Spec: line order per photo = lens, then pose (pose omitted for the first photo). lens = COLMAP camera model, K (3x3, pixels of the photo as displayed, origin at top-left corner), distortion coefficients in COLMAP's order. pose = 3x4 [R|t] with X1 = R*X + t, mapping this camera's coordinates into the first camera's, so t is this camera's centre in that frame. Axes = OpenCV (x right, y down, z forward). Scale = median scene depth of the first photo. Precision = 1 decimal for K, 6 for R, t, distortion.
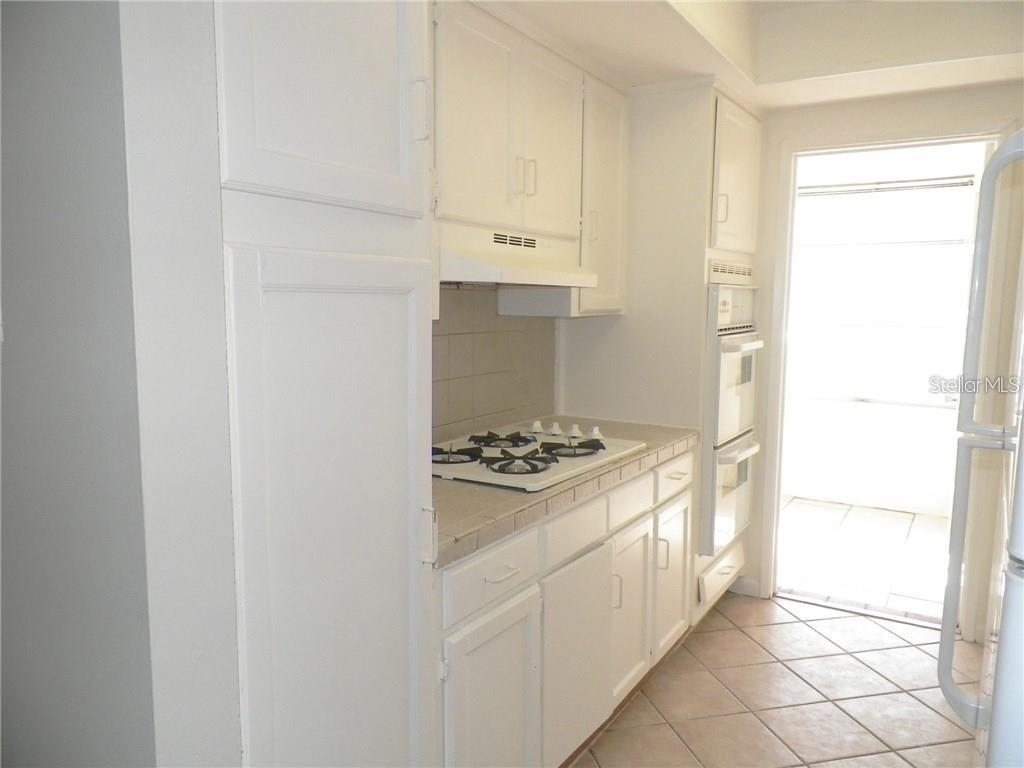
lens RADIAL K [[751.7, 0, 516.6], [0, 751.7, 381.6], [0, 0, 1]] dist [0.004809, 0.003165]
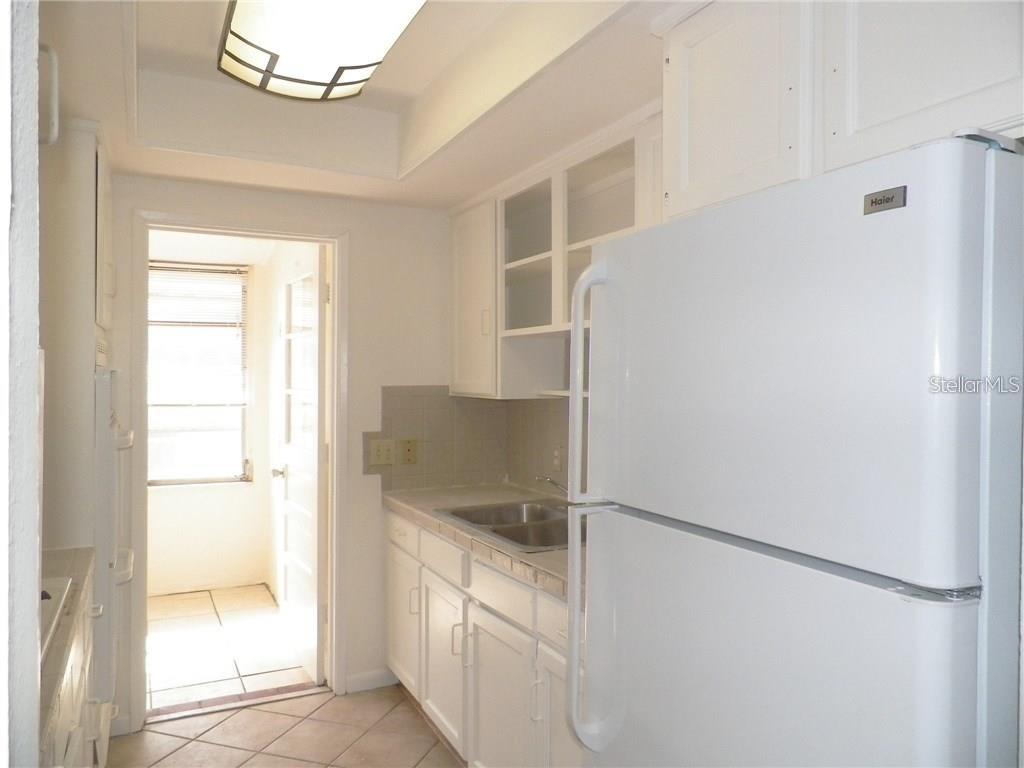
lens RADIAL K [[755.7, 0, 512.0], [0, 755.7, 384.0], [0, 0, 1]] dist [0.004494, 0.002274]
pose [[0.531317, -0.010882, 0.847103, -0.173224], [0.091119, 0.994851, -0.044372, -0.027151], [-0.842258, 0.100762, 0.529573, 0.156706]]
